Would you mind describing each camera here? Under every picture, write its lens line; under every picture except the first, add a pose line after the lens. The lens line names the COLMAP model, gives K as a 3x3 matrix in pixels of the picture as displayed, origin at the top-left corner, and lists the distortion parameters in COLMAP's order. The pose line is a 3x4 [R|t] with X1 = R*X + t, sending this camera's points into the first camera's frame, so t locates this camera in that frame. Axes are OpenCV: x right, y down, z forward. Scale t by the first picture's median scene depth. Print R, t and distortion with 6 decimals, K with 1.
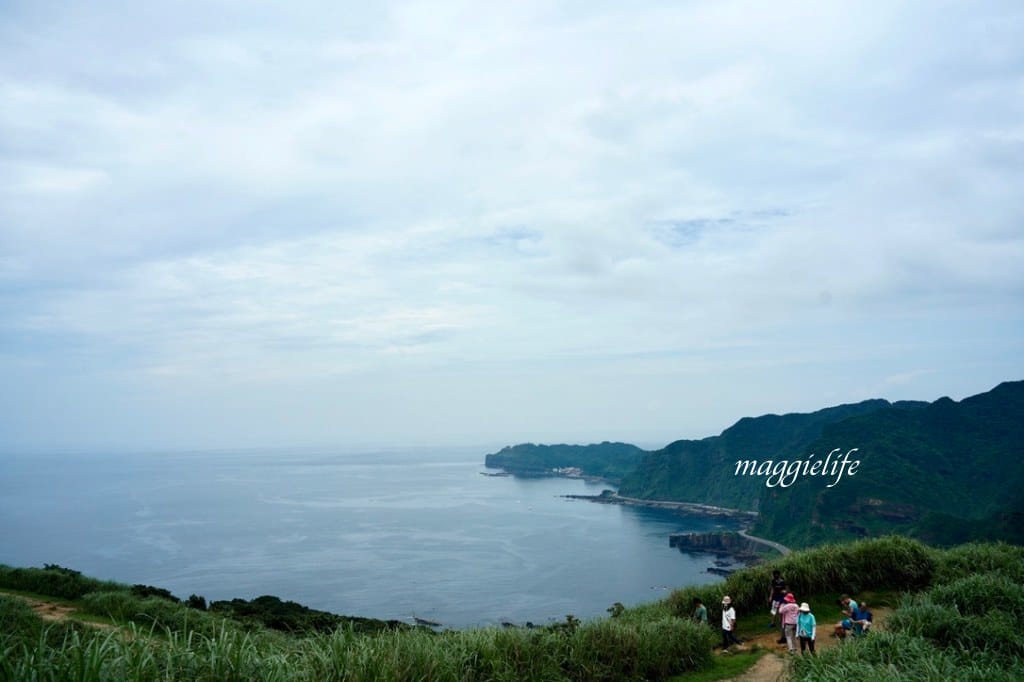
lens RADIAL K [[844.2, 0, 512.0], [0, 844.2, 341.0], [0, 0, 1]] dist [-0.060793, 0.067738]
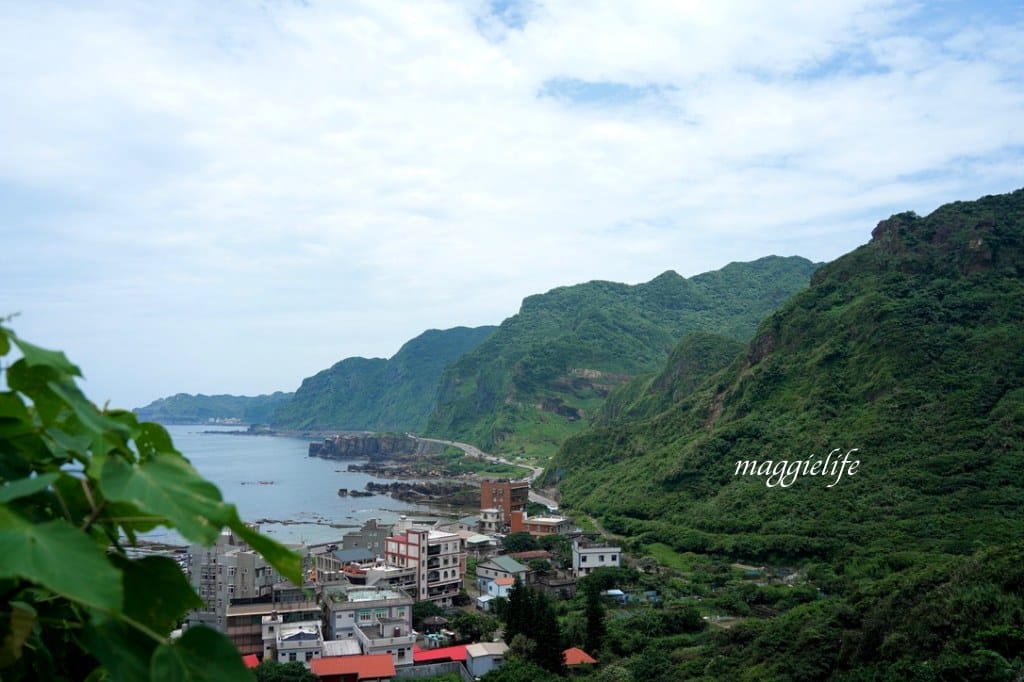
lens RADIAL K [[856.2, 0, 512.0], [0, 856.2, 341.0], [0, 0, 1]] dist [-0.054956, 0.059146]
pose [[0.939146, 0.043198, 0.340792, 0.070718], [-0.049249, 0.998745, 0.009120, 0.093012], [-0.339970, -0.025349, 0.940095, 0.196792]]
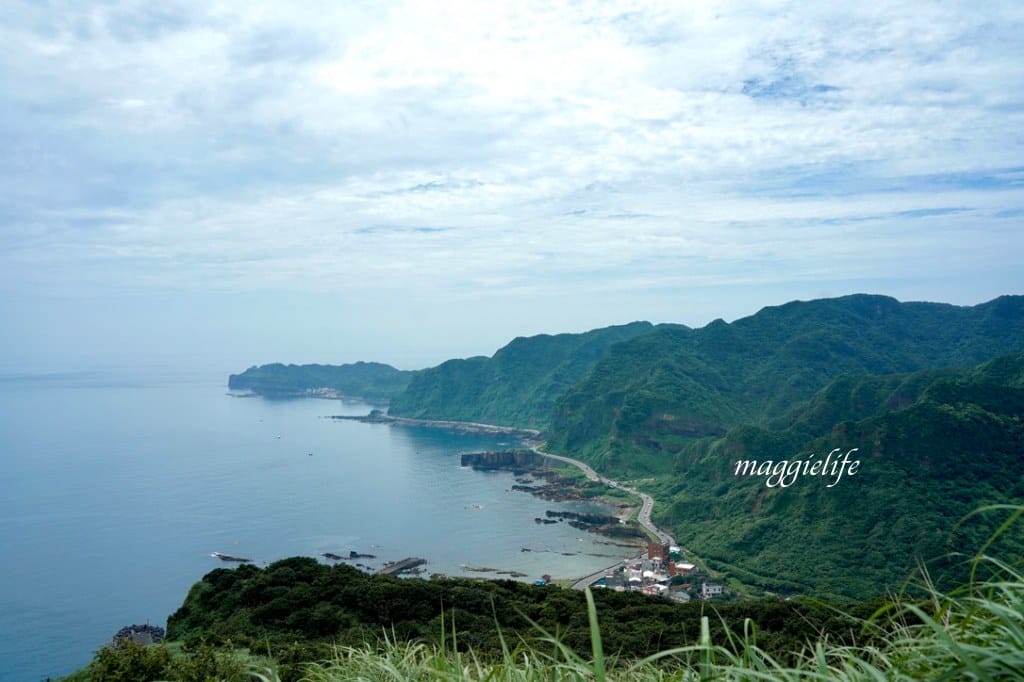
lens RADIAL K [[844.2, 0, 512.0], [0, 844.2, 341.0], [0, 0, 1]] dist [-0.060793, 0.067738]
pose [[0.951644, 0.011235, 0.306996, -0.041908], [-0.039414, 0.995537, 0.085745, 0.009361], [-0.304663, -0.093699, 0.947840, 0.043540]]
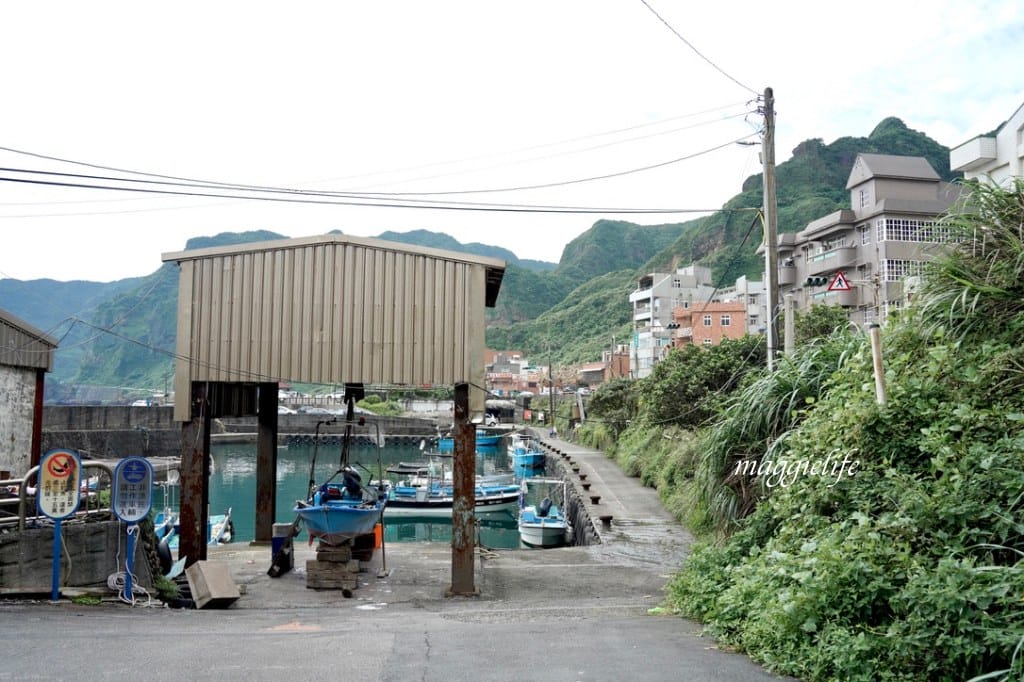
lens RADIAL K [[844.2, 0, 512.0], [0, 844.2, 341.0], [0, 0, 1]] dist [-0.060793, 0.067738]
pose [[0.621615, 0.089183, 0.778230, 0.009286], [-0.101826, 0.994268, -0.032606, 0.125021], [-0.776677, -0.058975, 0.627133, 0.256373]]
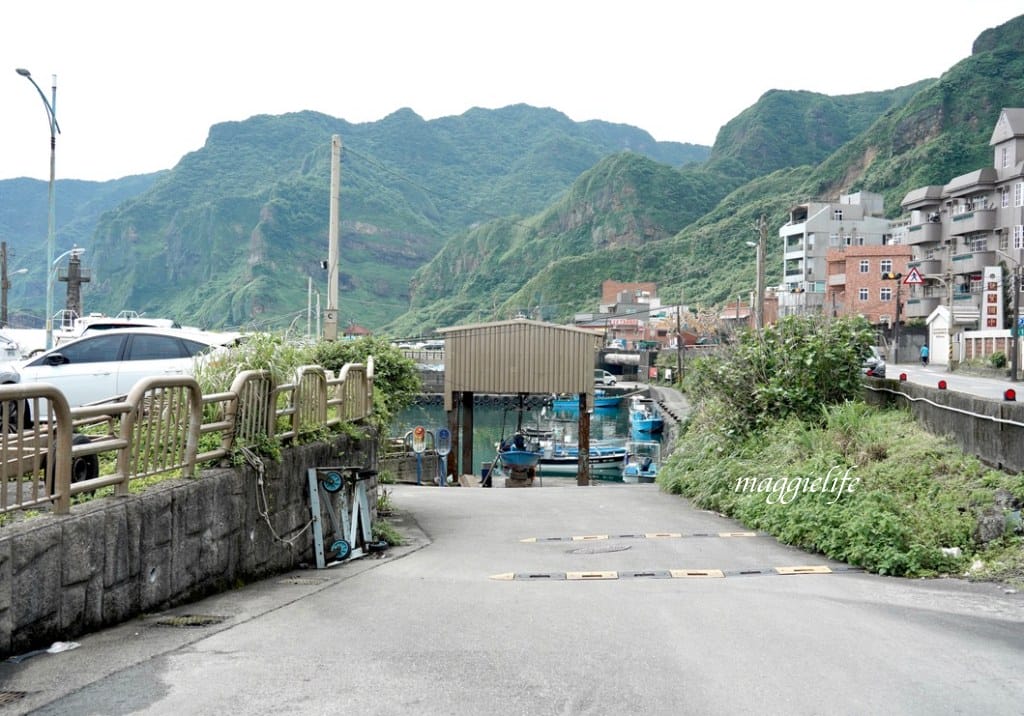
lens RADIAL K [[1177.8, 0, 482.4], [0, 1177.8, 353.6], [0, 0, 1]] dist [0.044176, 0.072485]
pose [[0.723542, 0.026297, 0.689780, -0.002002], [-0.098328, 0.993010, 0.065285, 0.123143], [-0.683242, -0.115061, 0.721070, 0.246632]]
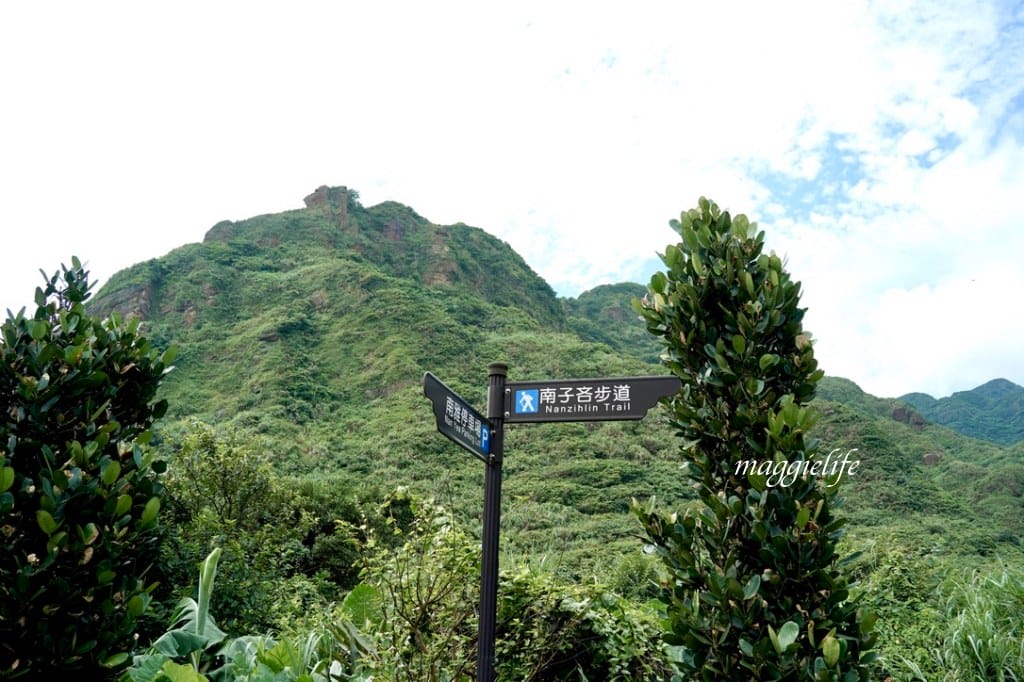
lens RADIAL K [[844.2, 0, 512.0], [0, 844.2, 341.0], [0, 0, 1]] dist [-0.060793, 0.067738]
pose [[0.162957, 0.360810, 0.918293, 0.103311], [-0.076345, 0.932554, -0.352865, 0.122885], [-0.983675, -0.012605, 0.179512, 0.282339]]
